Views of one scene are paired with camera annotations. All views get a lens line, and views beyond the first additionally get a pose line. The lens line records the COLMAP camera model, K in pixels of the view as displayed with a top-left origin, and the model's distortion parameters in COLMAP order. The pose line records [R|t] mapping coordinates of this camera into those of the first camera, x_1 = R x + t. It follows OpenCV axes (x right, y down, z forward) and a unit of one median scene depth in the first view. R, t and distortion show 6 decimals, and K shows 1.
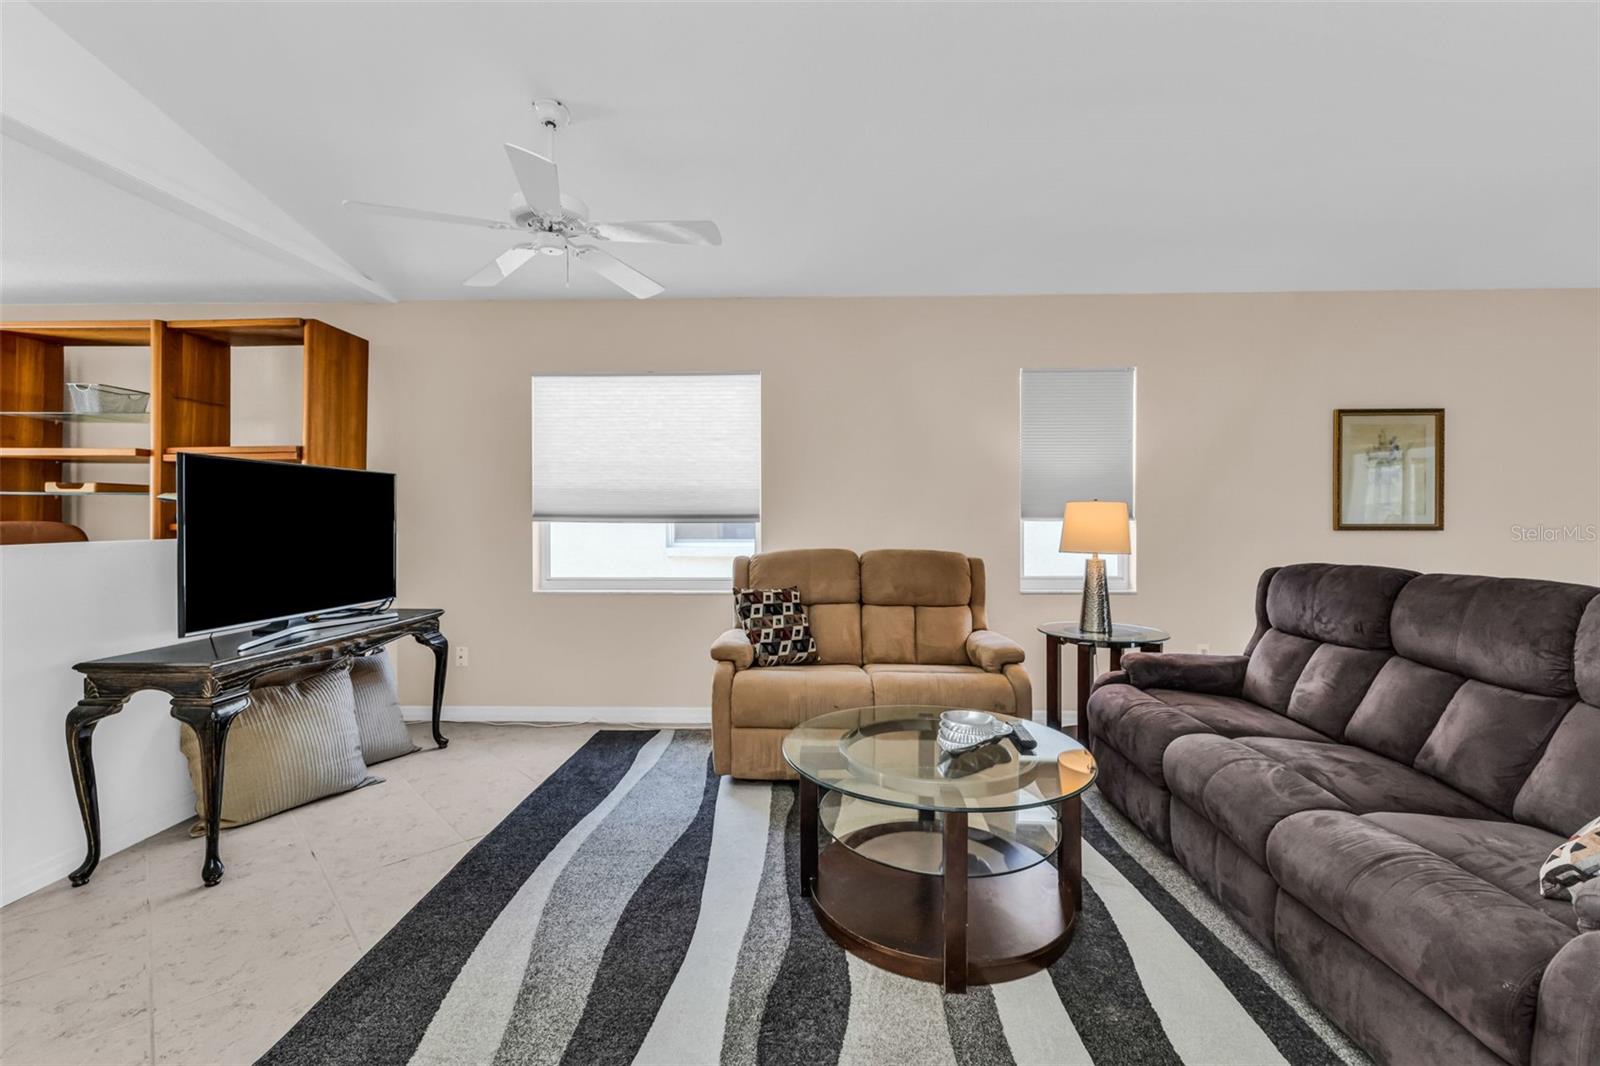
lens RADIAL K [[693.6, 0, 806.0], [0, 693.6, 516.8], [0, 0, 1]] dist [0.009692, 0.000164]
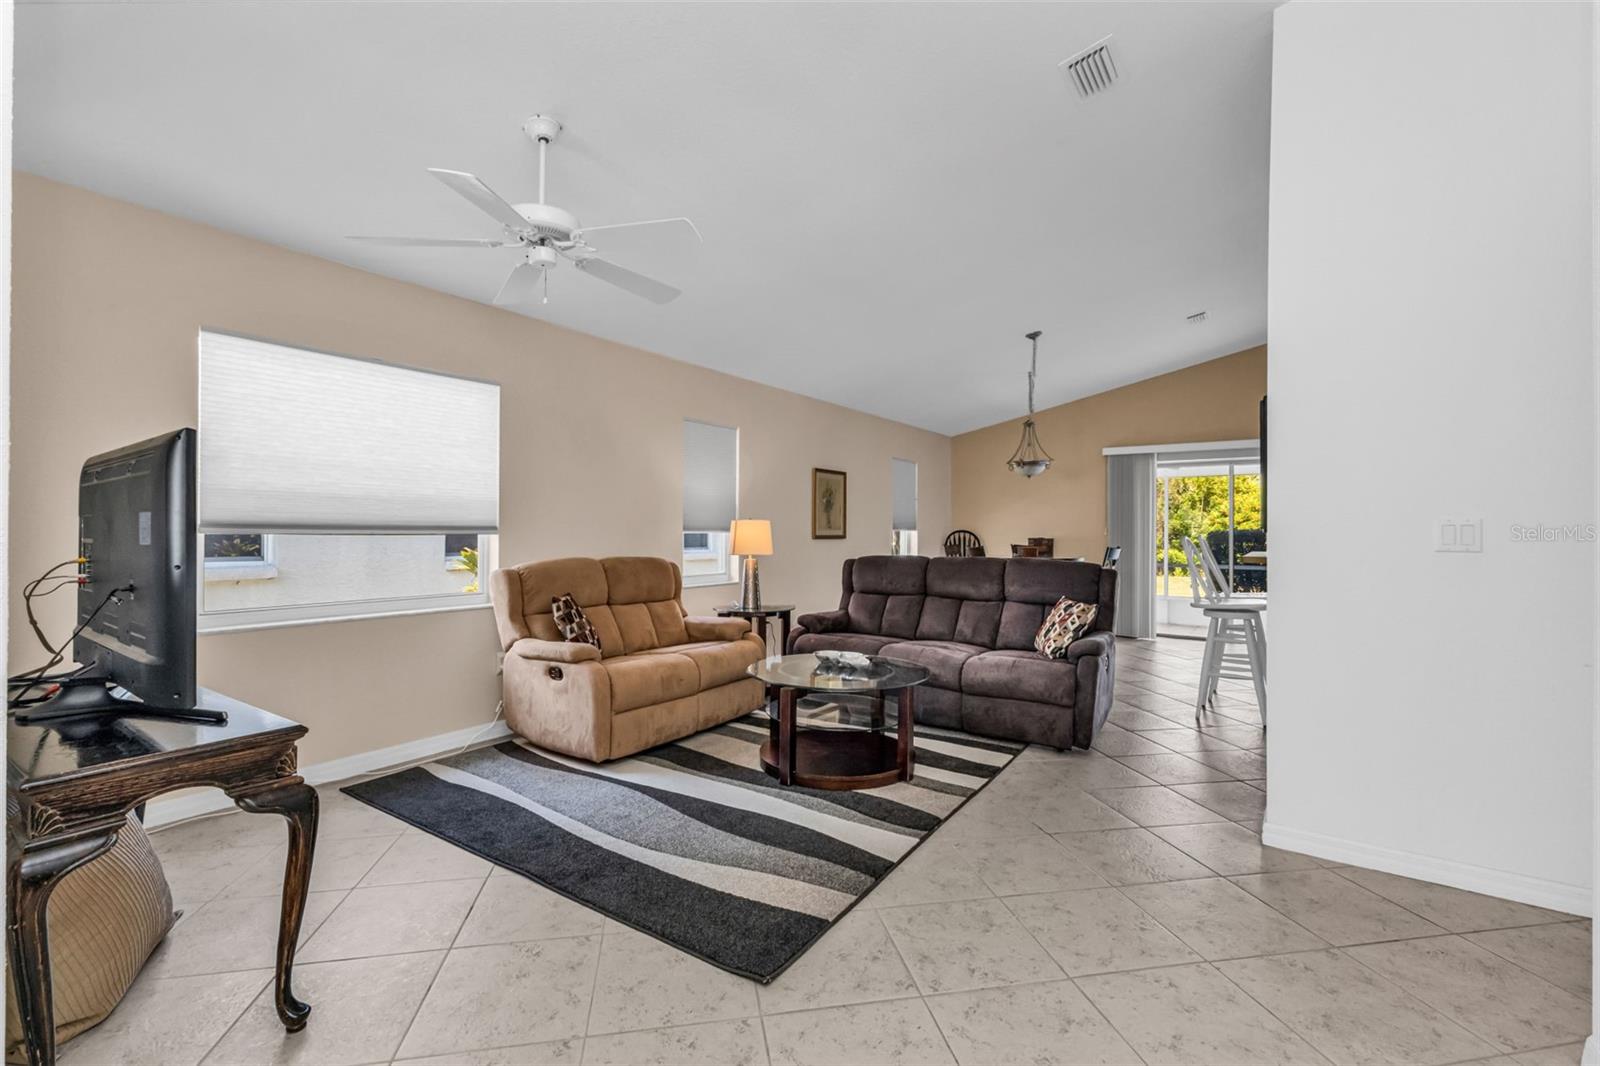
lens RADIAL K [[699.3, 0, 804.3], [0, 699.3, 527.2], [0, 0, 1]] dist [0.003523, 0.000169]
pose [[0.543458, 0.006937, 0.839407, -0.705119], [-0.006141, 0.999972, -0.004288, -0.000757], [-0.839414, -0.002824, 0.543486, 0.092248]]
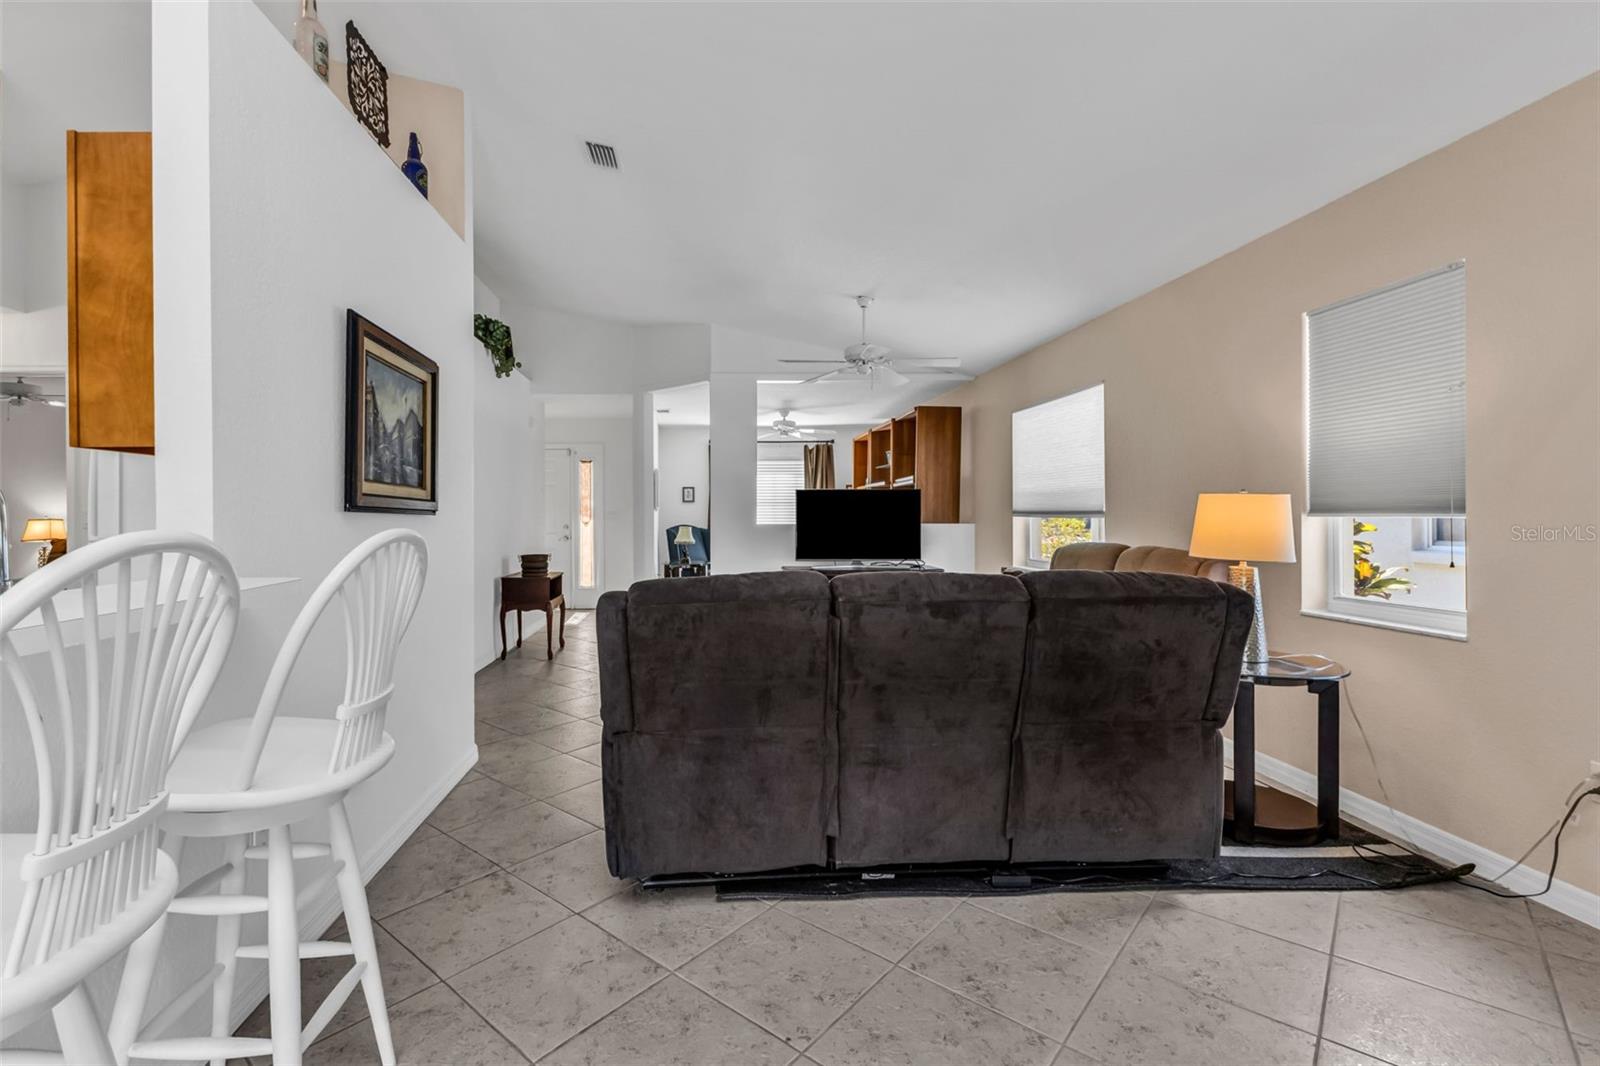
lens RADIAL K [[719.7, 0, 721.3], [0, 719.7, 509.1], [0, 0, 1]] dist [0.010123, 0.000233]
pose [[0.065029, -0.008199, -0.997850, 1.092098], [0.006194, 0.999950, -0.007813, -0.000791], [0.997864, -0.005672, 0.065077, 0.336934]]
